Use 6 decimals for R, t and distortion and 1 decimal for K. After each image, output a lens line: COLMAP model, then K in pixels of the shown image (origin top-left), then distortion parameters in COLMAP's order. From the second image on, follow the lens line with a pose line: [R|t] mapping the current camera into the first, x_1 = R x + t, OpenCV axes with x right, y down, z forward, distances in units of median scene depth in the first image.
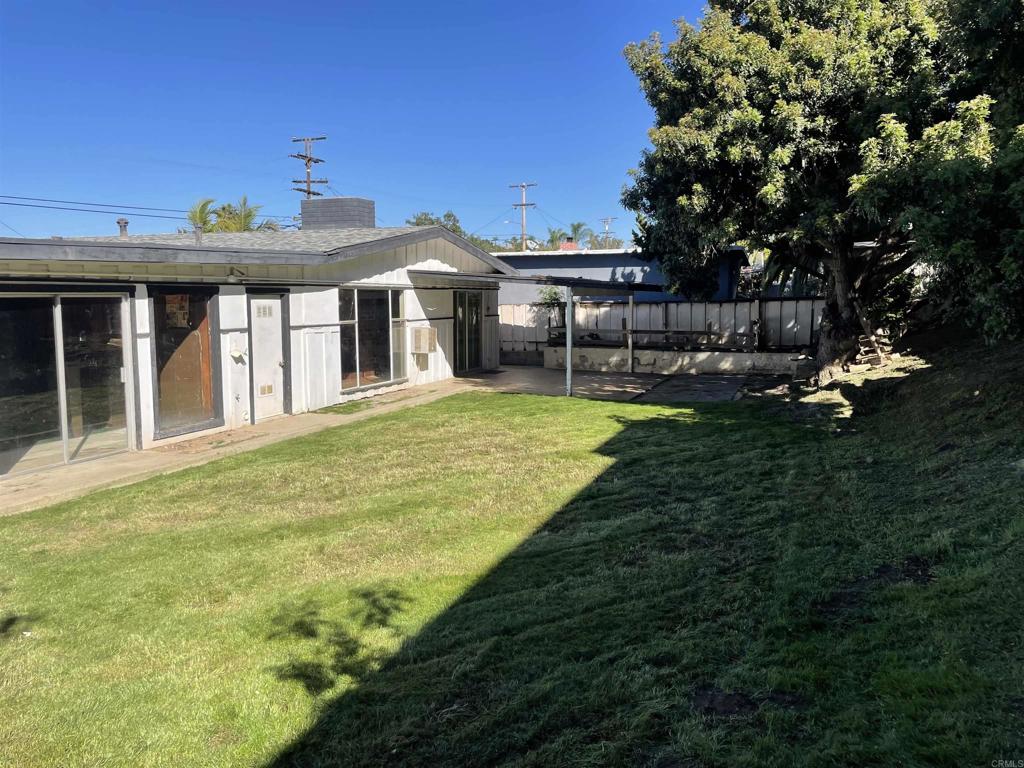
lens RADIAL K [[799.8, 0, 513.7], [0, 799.8, 383.3], [0, 0, 1]] dist [0.060796, -0.000245]
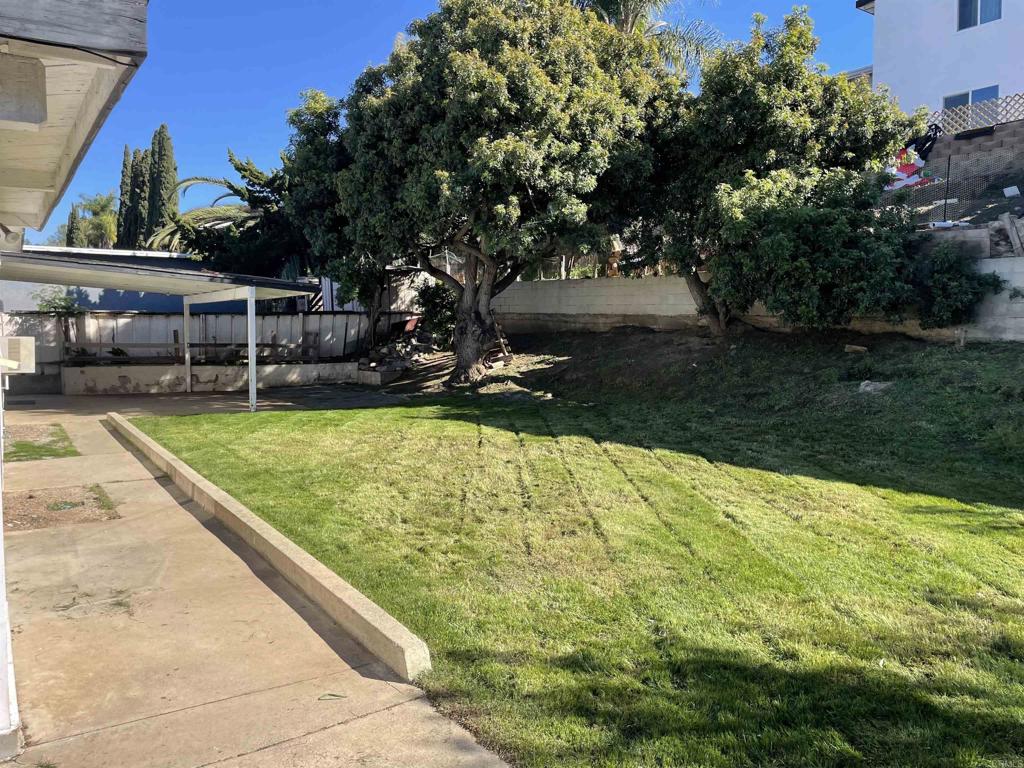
lens RADIAL K [[799.8, 0, 511.8], [0, 799.8, 384.6], [0, 0, 1]] dist [0.060796, -0.000245]
pose [[0.577784, -0.053444, 0.814438, -0.373295], [0.085482, 0.996328, 0.004737, 0.004707], [-0.811701, 0.066883, 0.580232, 0.198630]]
